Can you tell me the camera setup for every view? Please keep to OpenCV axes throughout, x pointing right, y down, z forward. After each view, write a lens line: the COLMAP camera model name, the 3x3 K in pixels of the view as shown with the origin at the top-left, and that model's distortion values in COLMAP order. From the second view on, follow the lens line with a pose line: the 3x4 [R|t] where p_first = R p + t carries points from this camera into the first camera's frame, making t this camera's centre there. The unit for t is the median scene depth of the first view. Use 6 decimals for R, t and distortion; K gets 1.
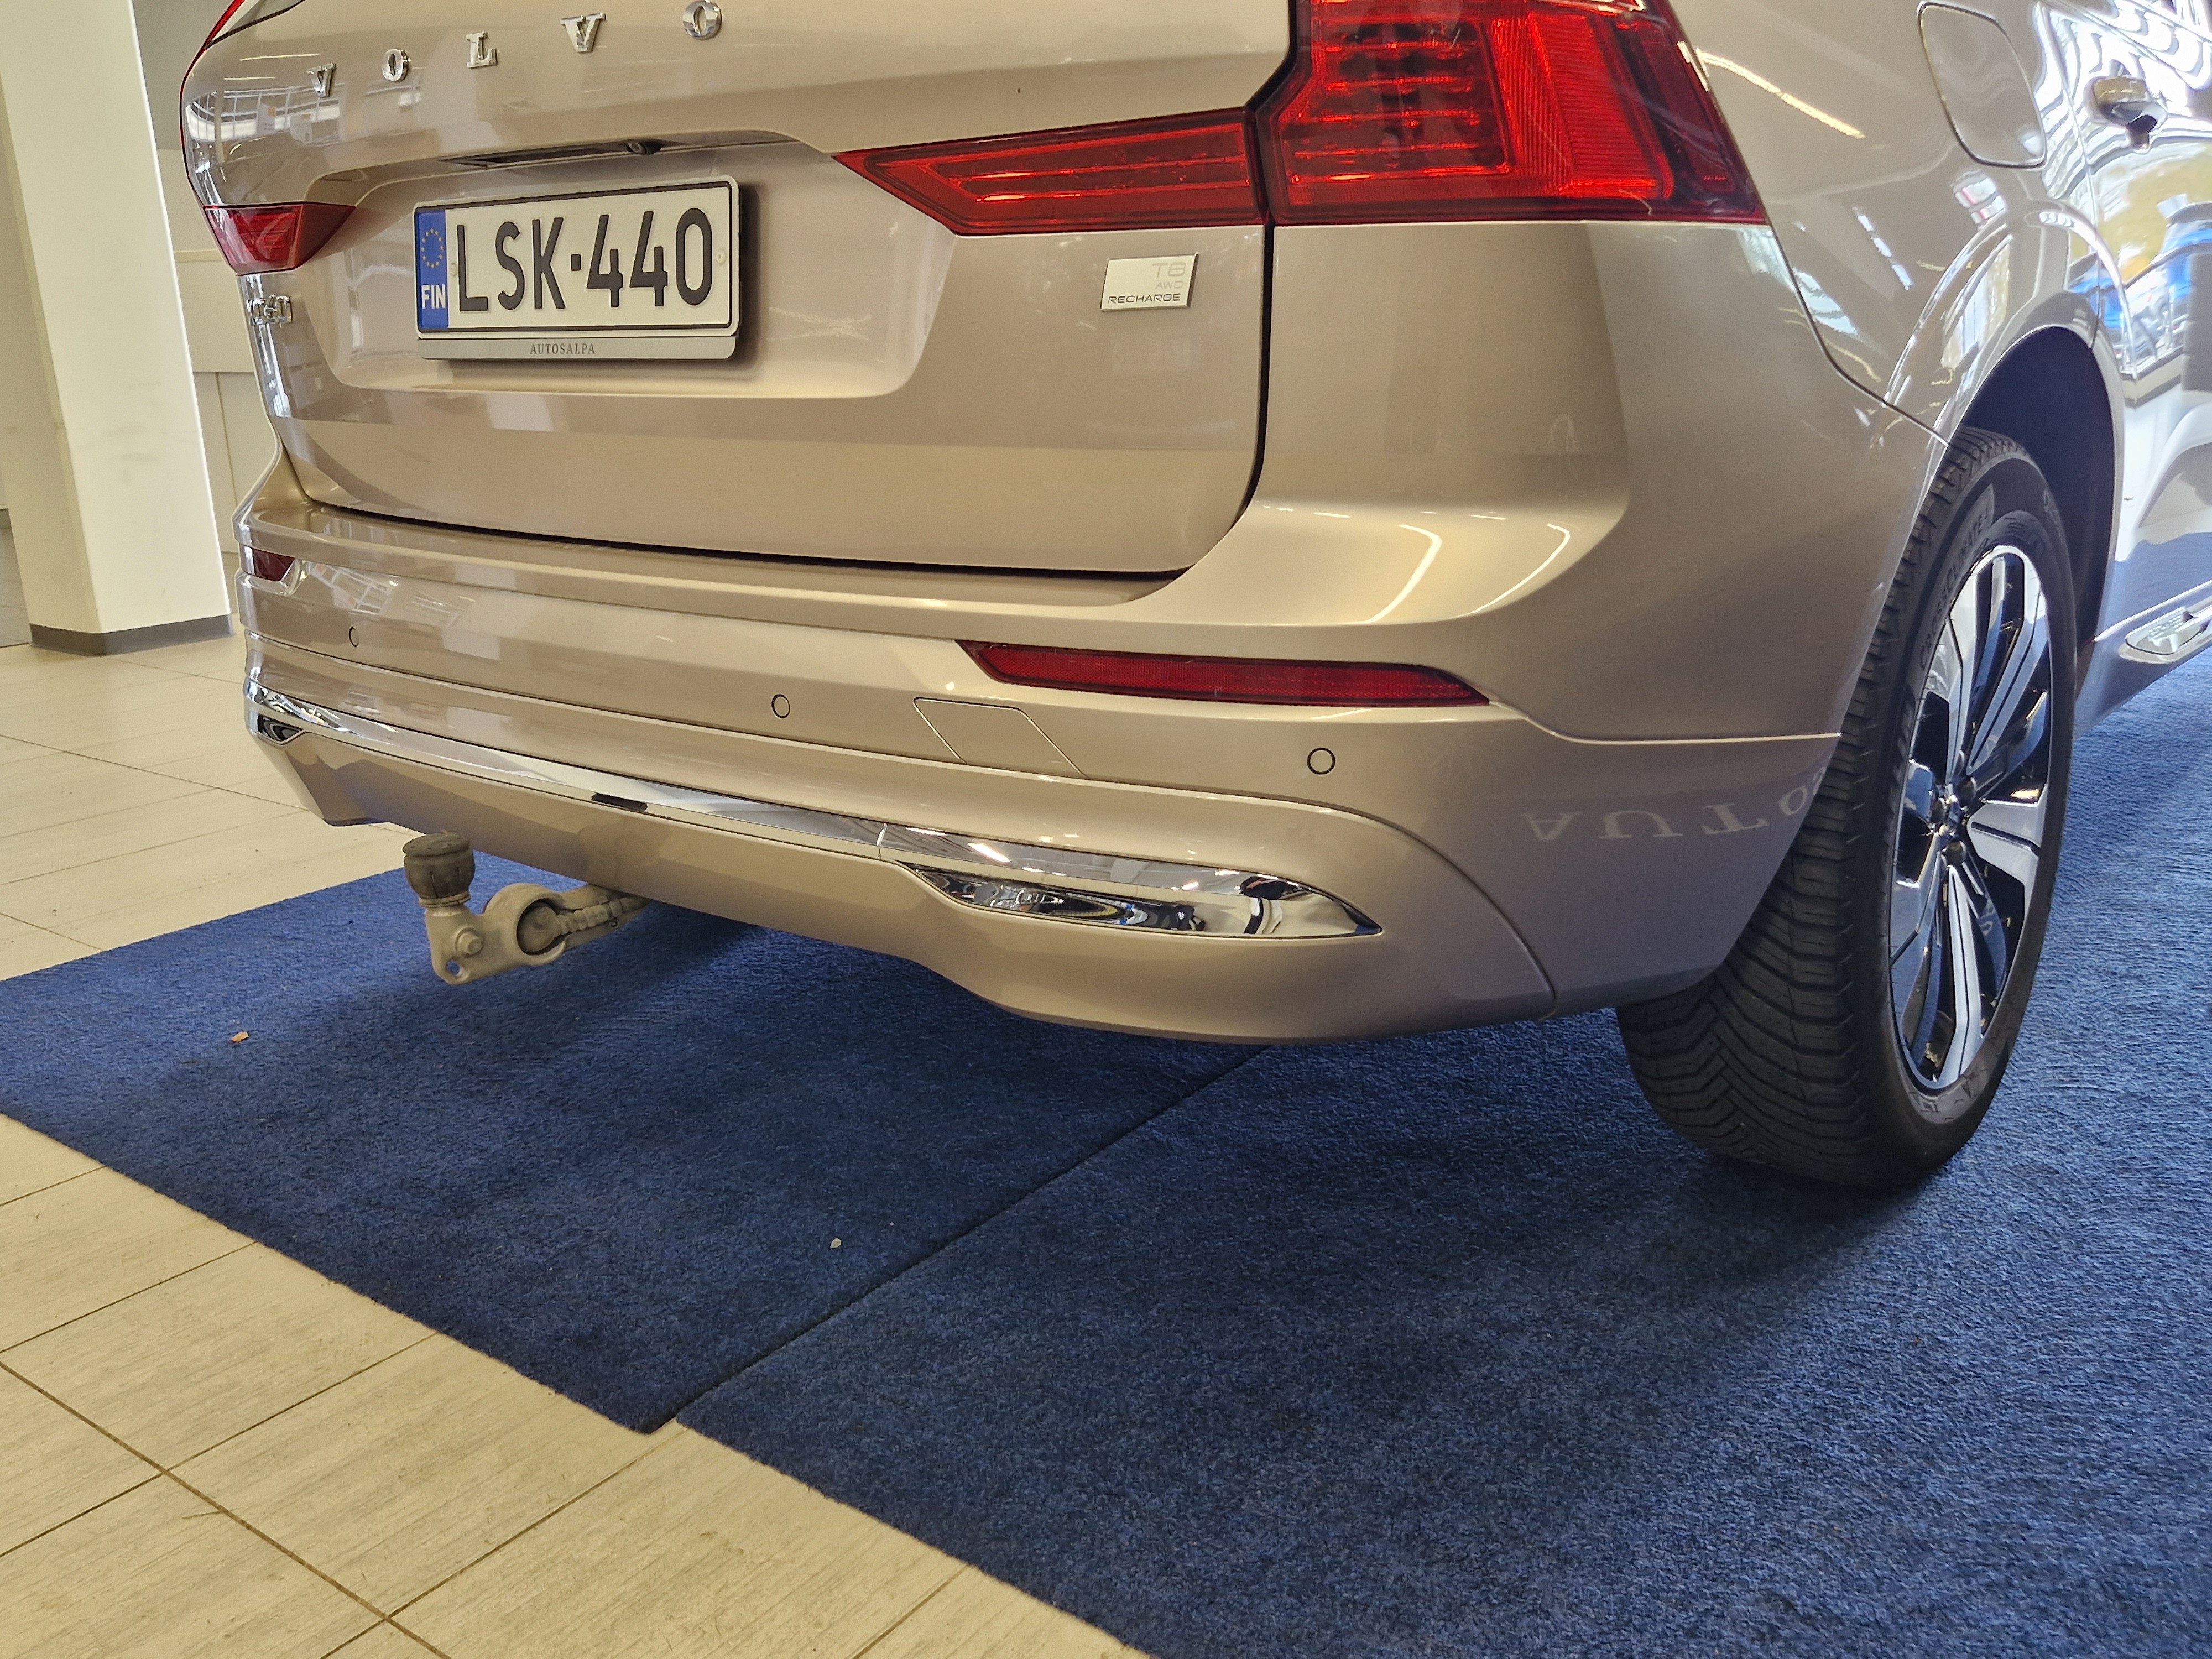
lens RADIAL K [[1890.2, 0, 1113.9], [0, 1890.2, 818.5], [0, 0, 1]] dist [0.069134, -0.046595]
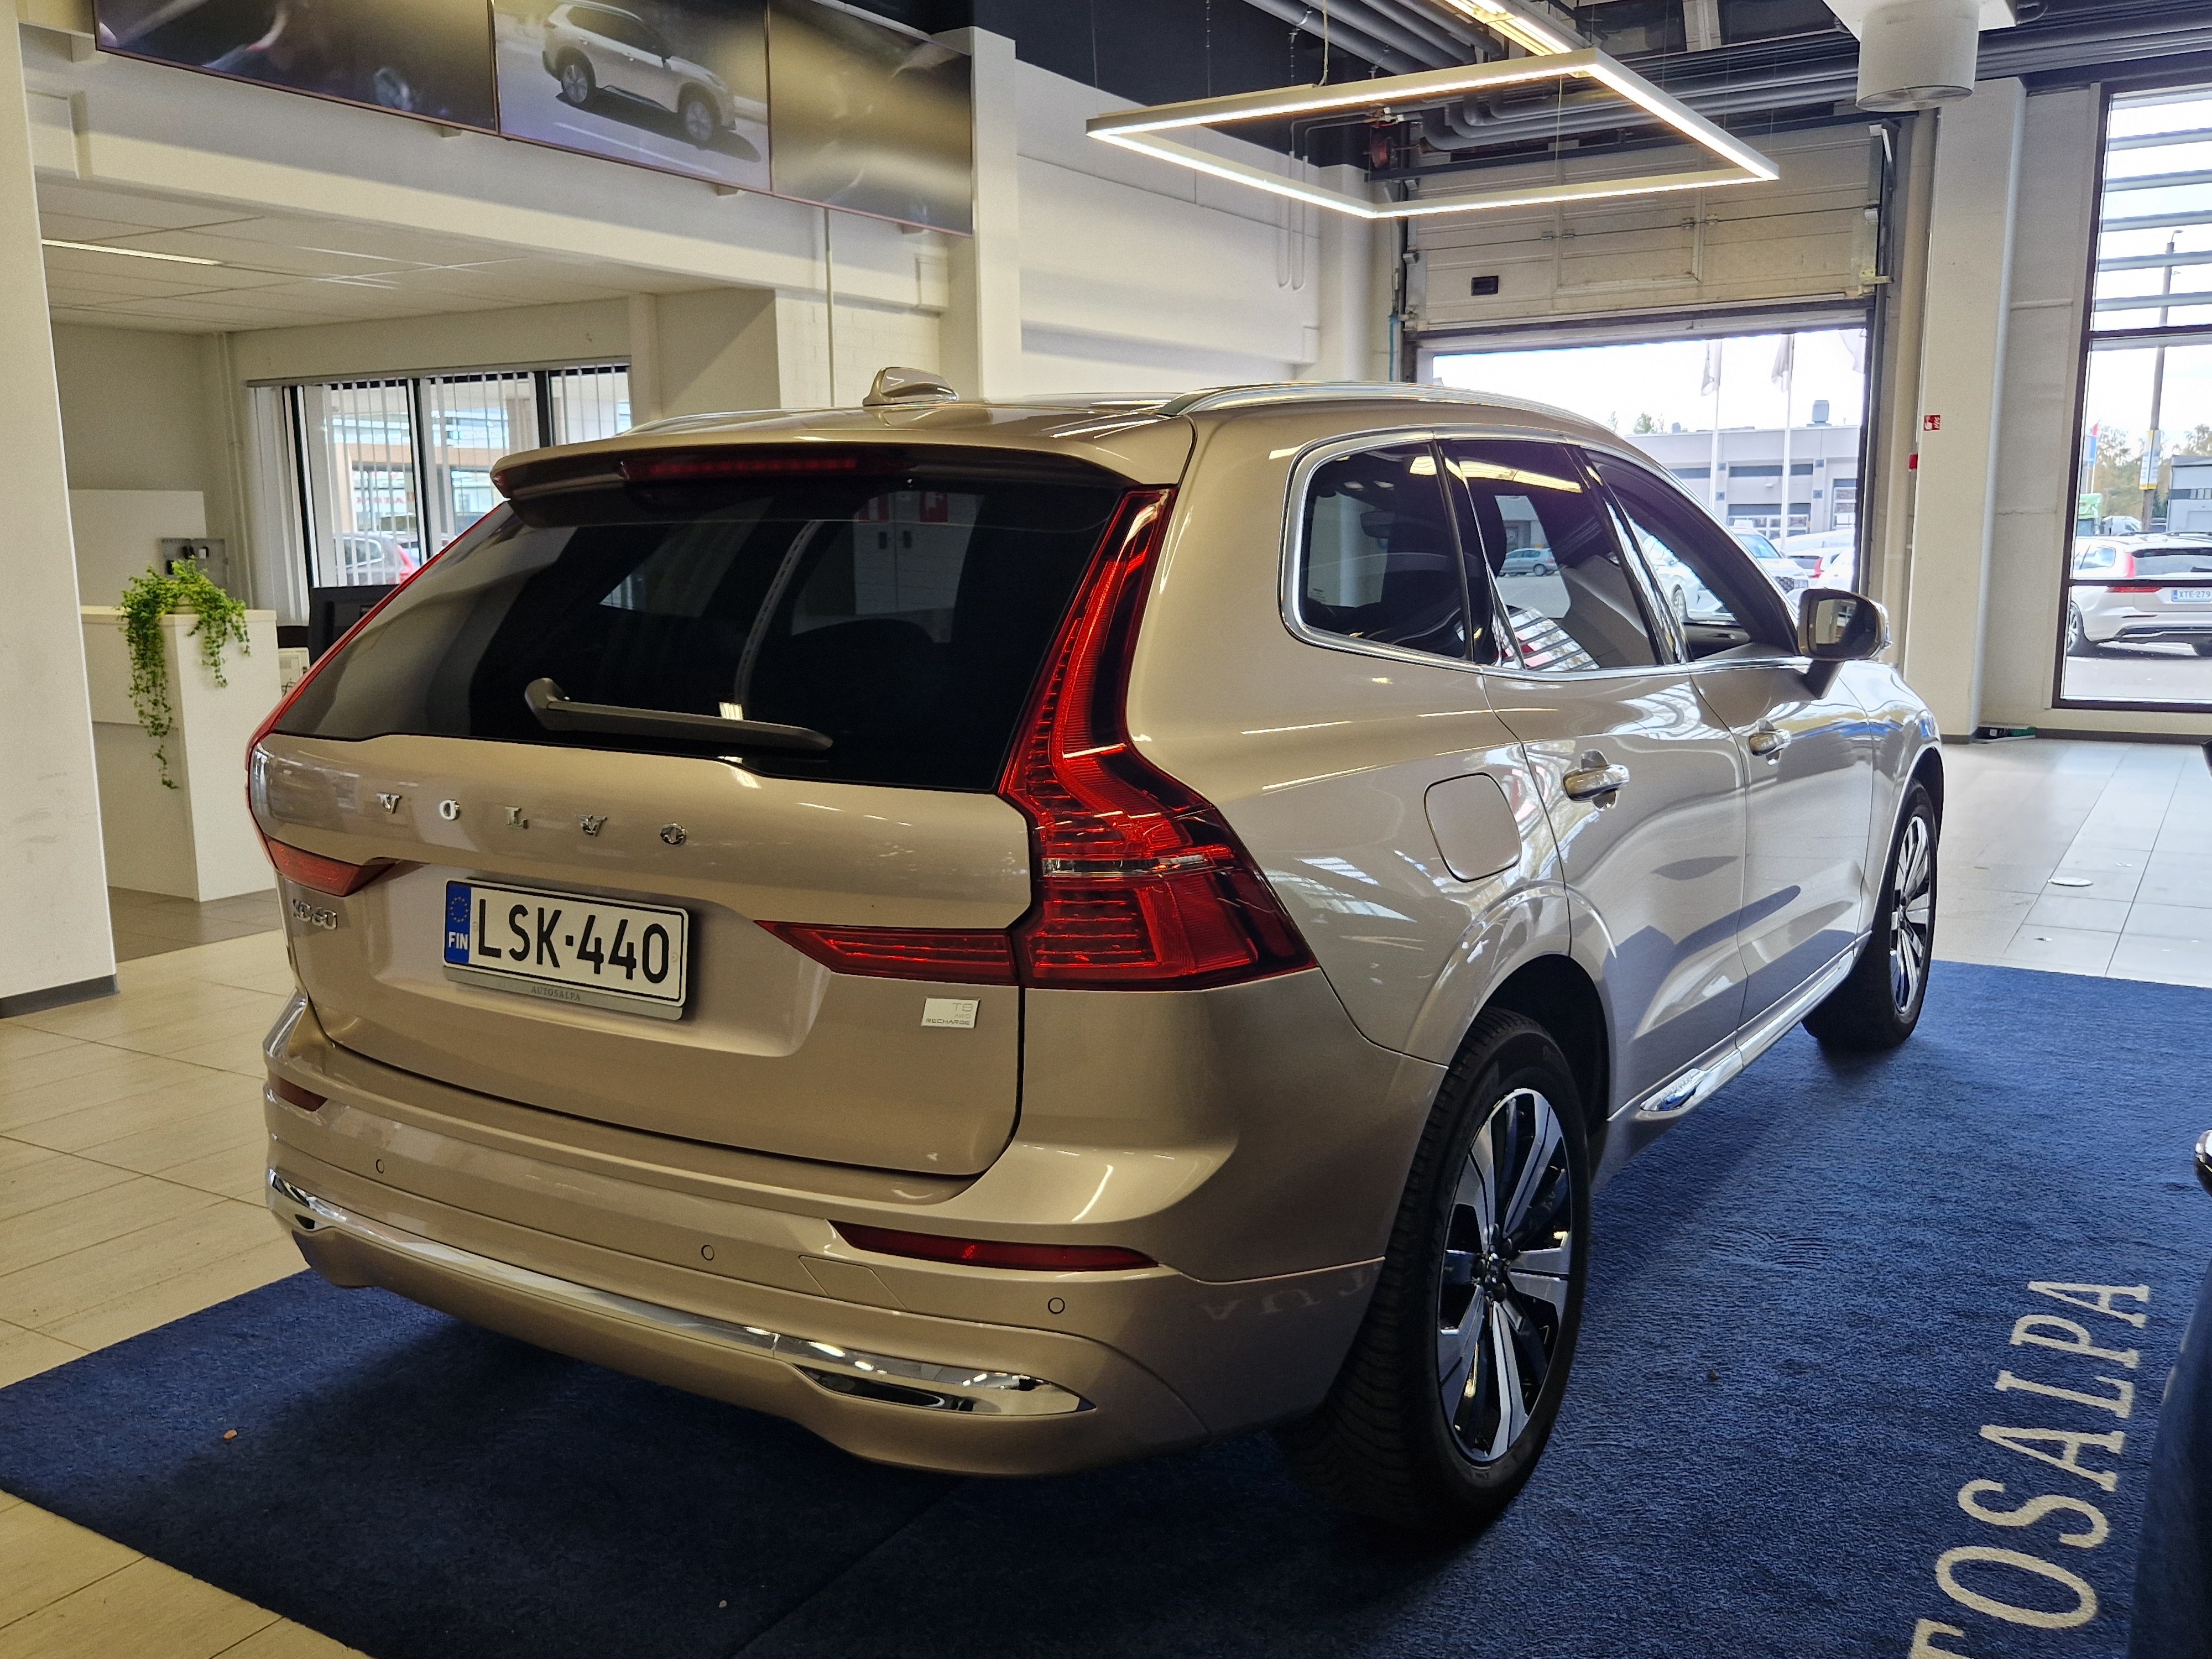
lens RADIAL K [[1890.2, 0, 1108.9], [0, 1890.2, 845.8], [0, 0, 1]] dist [0.069134, -0.046595]
pose [[0.994940, 0.003031, 0.100422, -0.007891], [0.007412, 0.994607, -0.103453, -0.200318], [-0.100194, 0.103674, 0.989552, -0.521767]]
